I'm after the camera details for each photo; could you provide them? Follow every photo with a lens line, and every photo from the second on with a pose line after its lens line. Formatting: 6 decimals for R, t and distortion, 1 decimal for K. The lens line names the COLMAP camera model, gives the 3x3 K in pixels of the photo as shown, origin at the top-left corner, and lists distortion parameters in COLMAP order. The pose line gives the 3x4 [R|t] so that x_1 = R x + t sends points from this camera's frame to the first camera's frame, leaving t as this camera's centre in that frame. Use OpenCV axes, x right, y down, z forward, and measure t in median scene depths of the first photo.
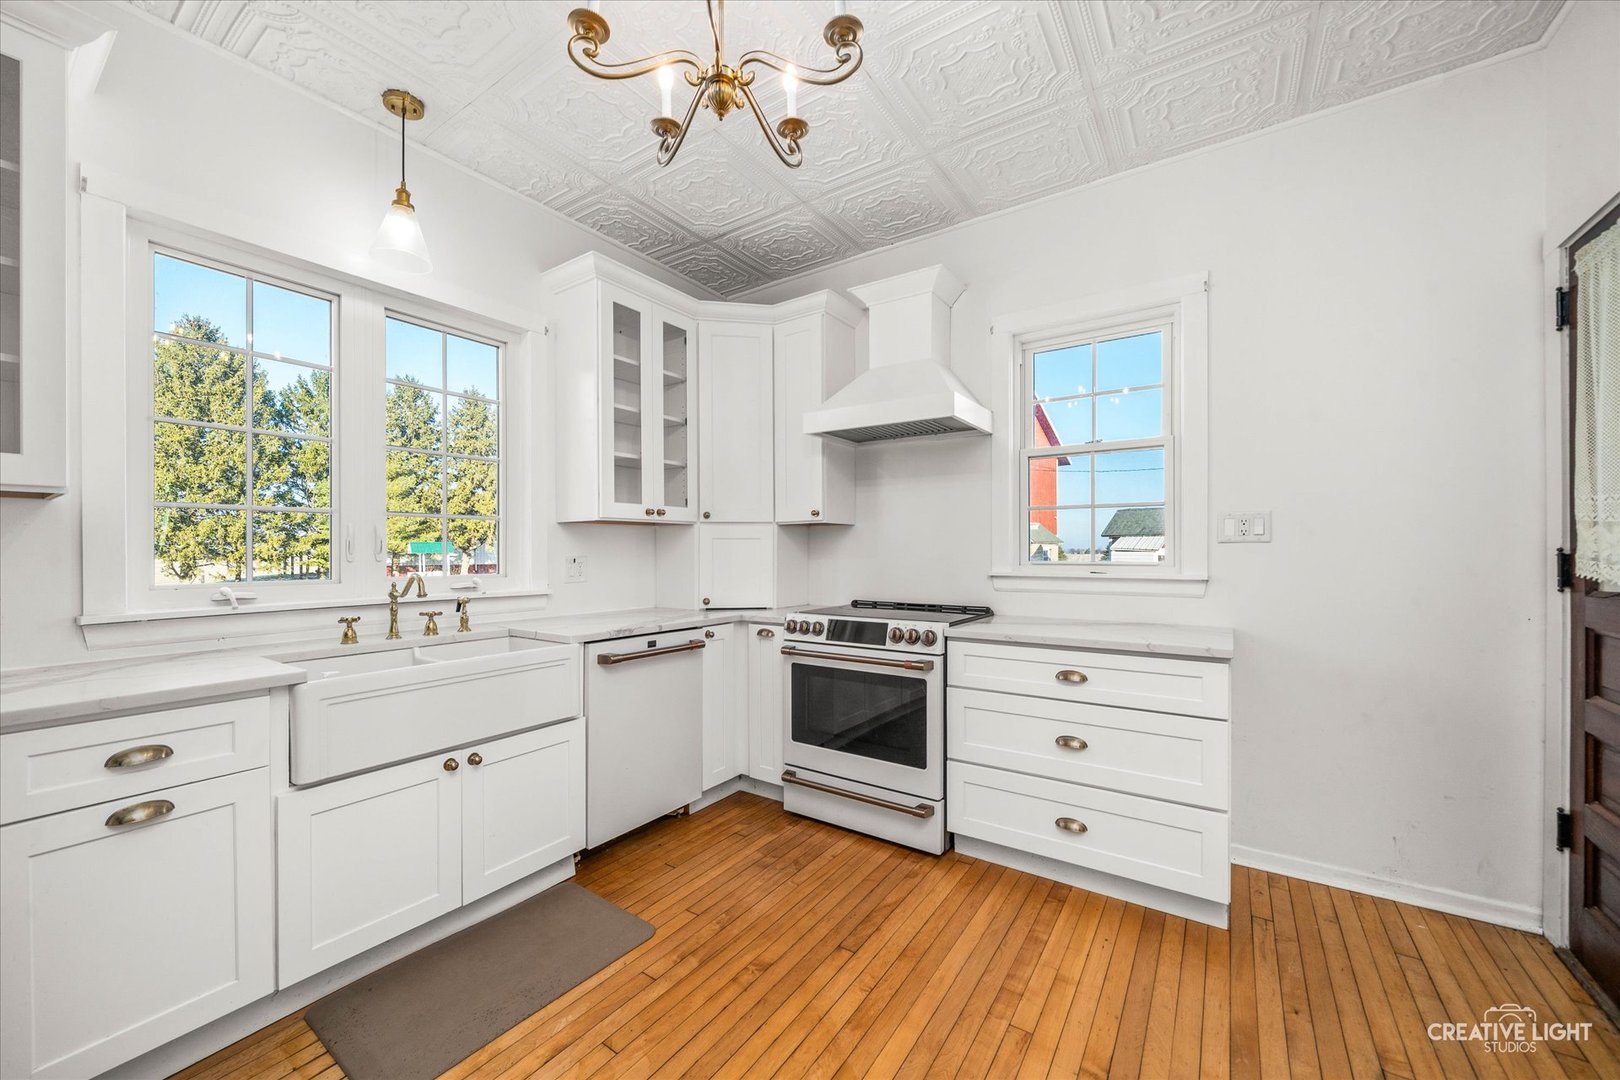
lens RADIAL K [[615.3, 0, 808.5], [0, 615.3, 545.4], [0, 0, 1]] dist [0.029307, -0.000098]
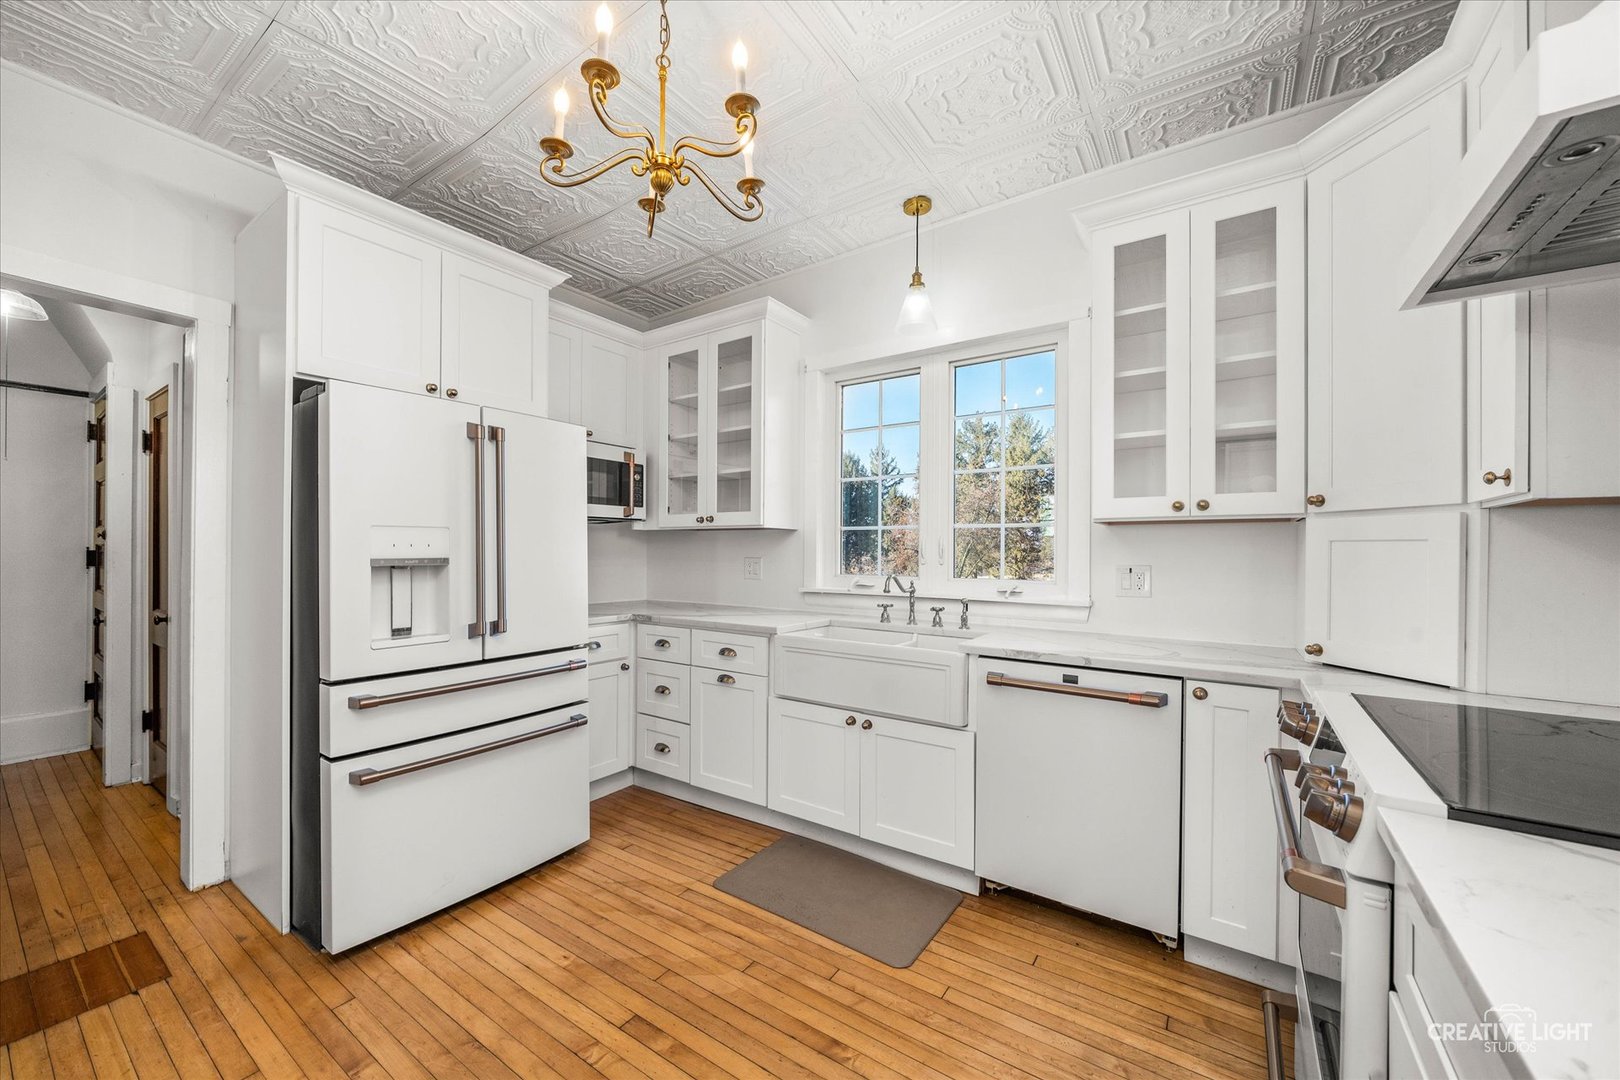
lens RADIAL K [[620.2, 0, 807.4], [0, 620.2, 556.7], [0, 0, 1]] dist [-0.002531, -0.000108]
pose [[0.002718, 0.001764, -0.999995, 0.612313], [-0.007440, 0.999971, 0.001743, 0.008950], [0.999969, 0.007435, 0.002731, 0.778982]]
